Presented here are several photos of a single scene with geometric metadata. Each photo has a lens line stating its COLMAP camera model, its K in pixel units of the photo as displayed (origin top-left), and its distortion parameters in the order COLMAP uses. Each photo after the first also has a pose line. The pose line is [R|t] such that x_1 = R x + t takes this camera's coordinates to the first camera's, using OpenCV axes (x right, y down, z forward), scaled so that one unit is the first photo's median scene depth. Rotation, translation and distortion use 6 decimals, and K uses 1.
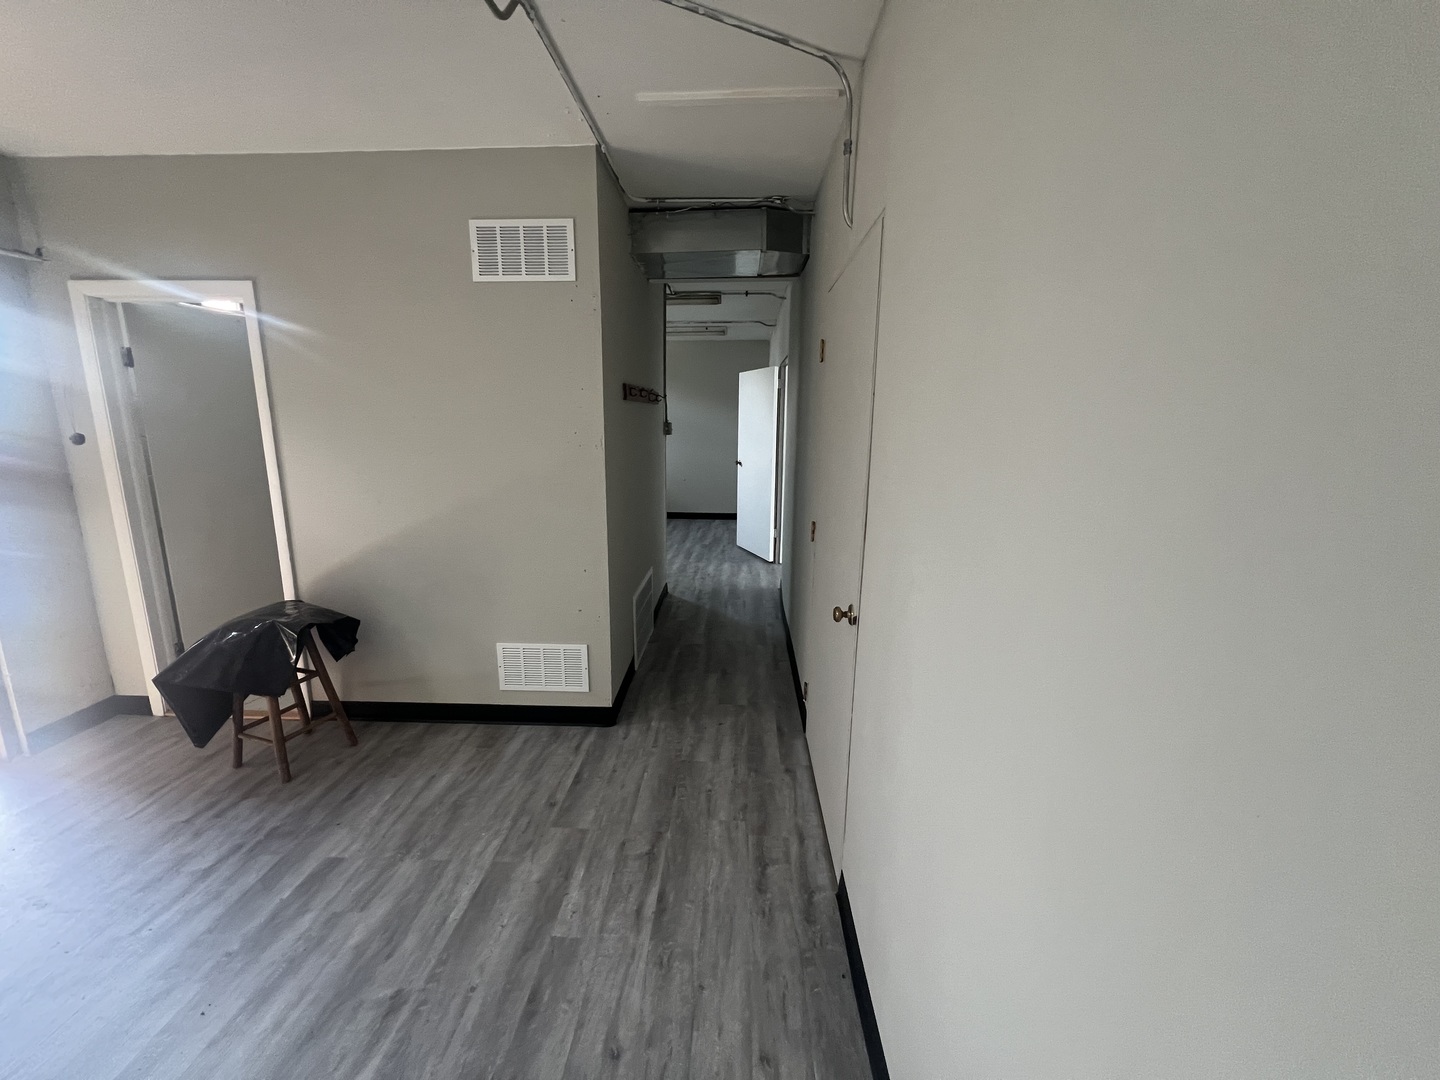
lens RADIAL K [[572.1, 0, 711.6], [0, 572.1, 534.5], [0, 0, 1]] dist [-0.002149, 0.000826]
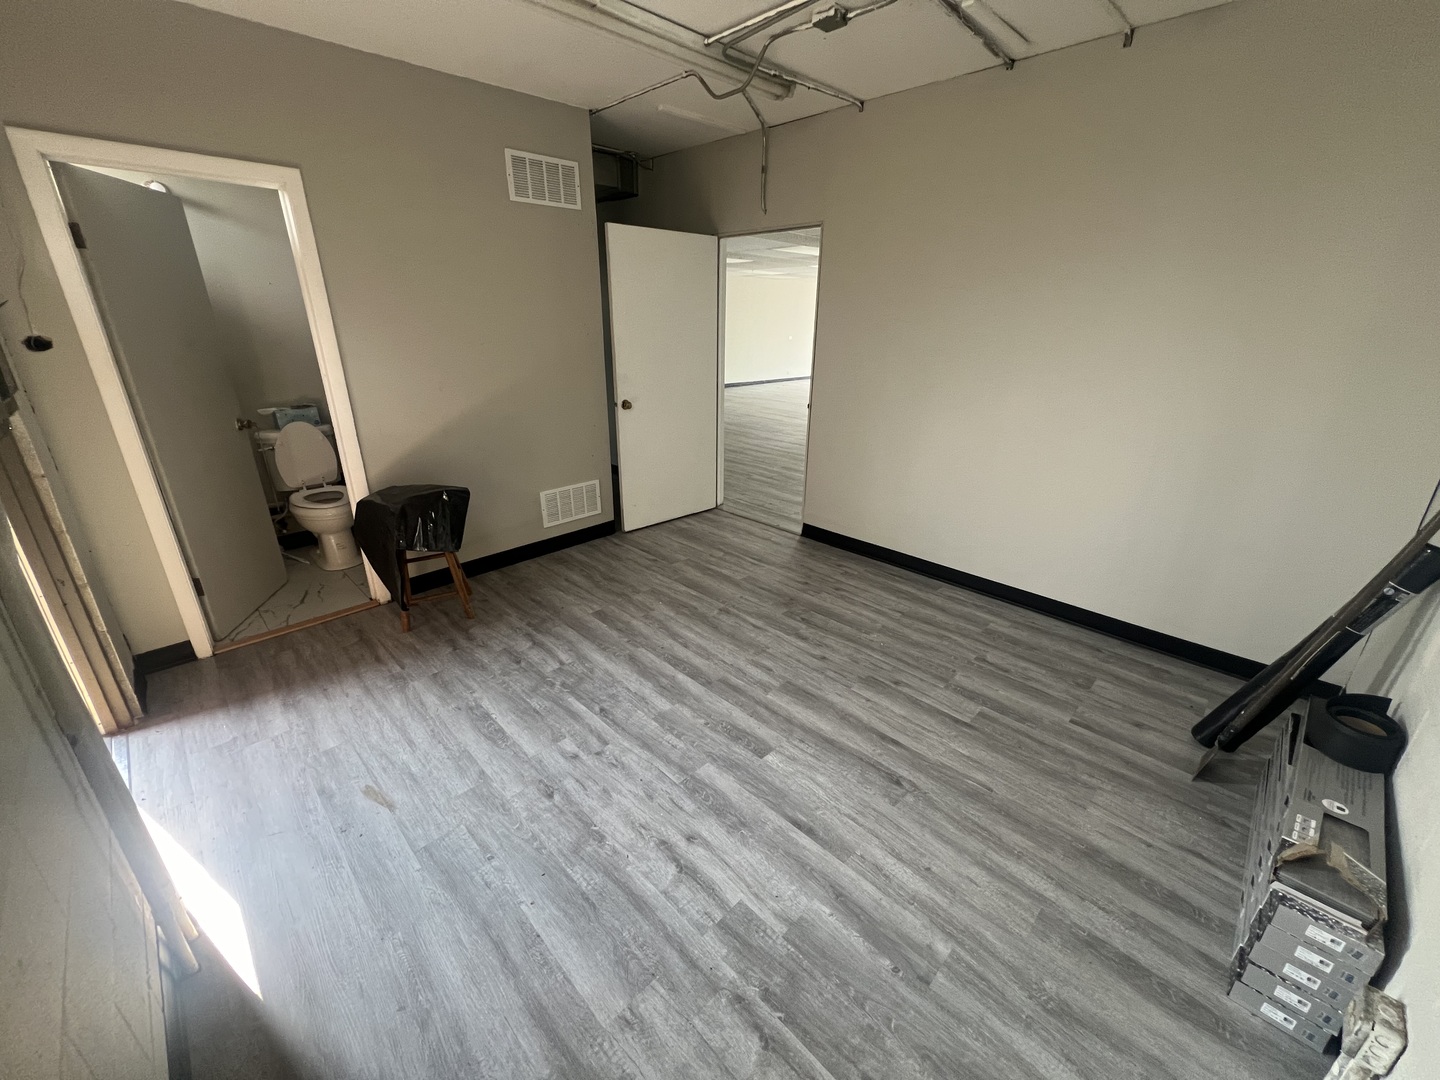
lens RADIAL K [[572.1, 0, 717.7], [0, 572.1, 529.6], [0, 0, 1]] dist [-0.002149, 0.000826]
pose [[0.678696, -0.261298, 0.686364, -1.223844], [0.147503, 0.964021, 0.221147, 0.050213], [-0.719454, -0.048851, 0.692820, -0.253298]]
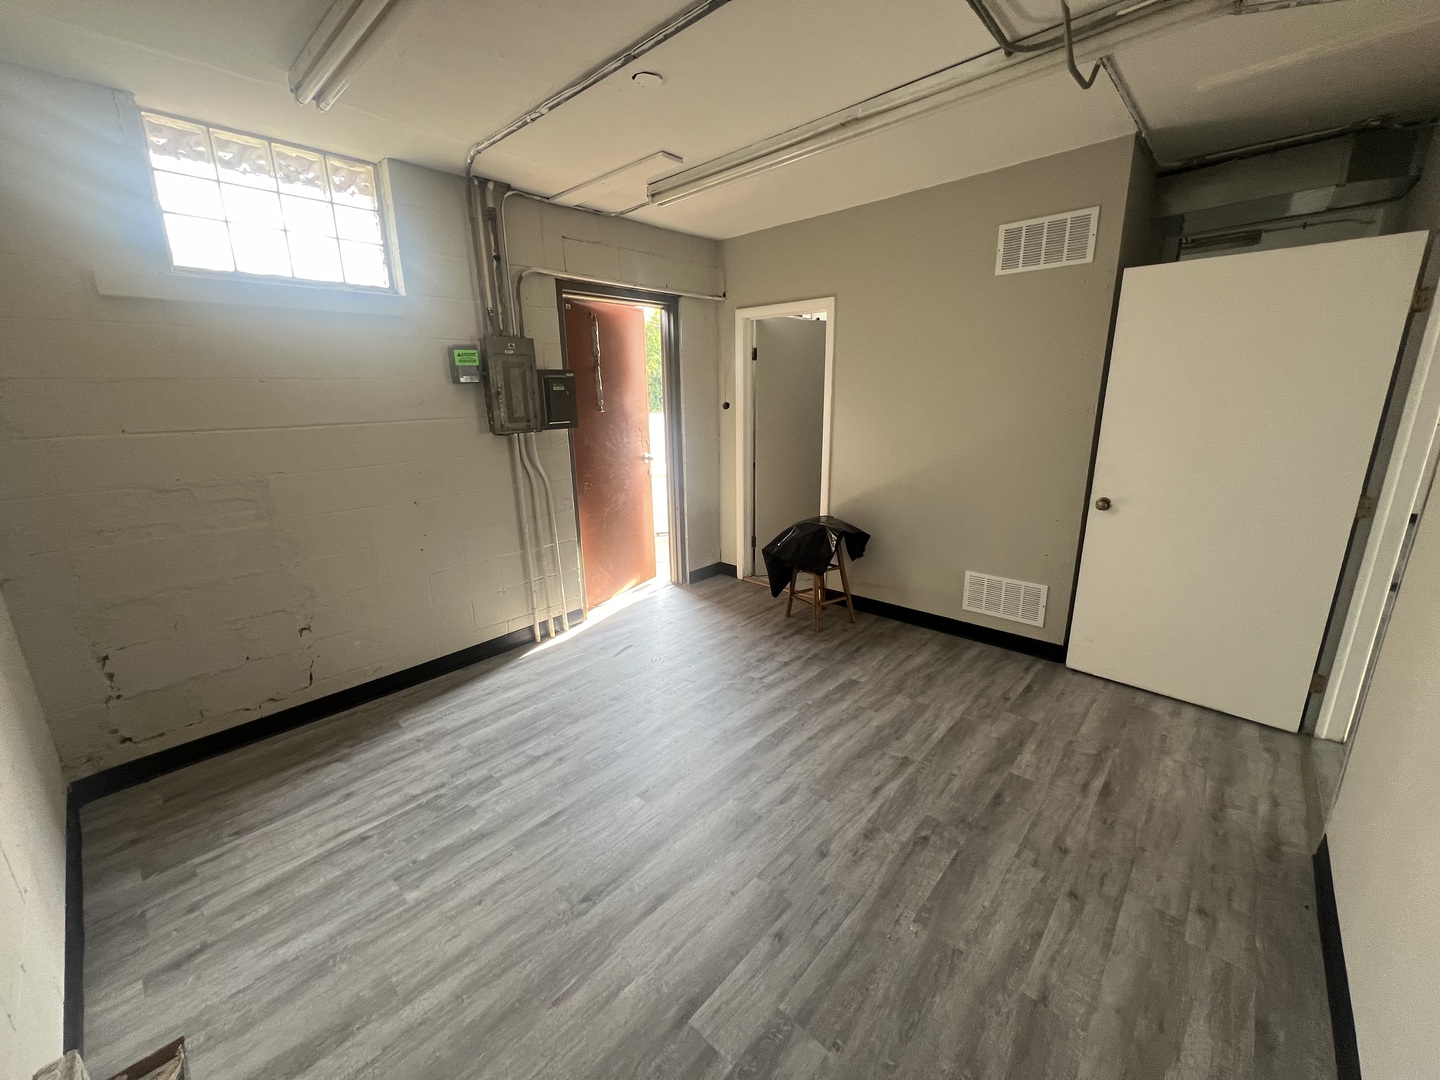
lens RADIAL K [[572.1, 0, 719.4], [0, 572.1, 532.6], [0, 0, 1]] dist [-0.002149, 0.000826]
pose [[0.769254, 0.135462, -0.624418, -0.028865], [-0.104897, 0.990782, 0.085713, 0.069388], [0.630274, -0.000435, 0.776373, -0.356074]]
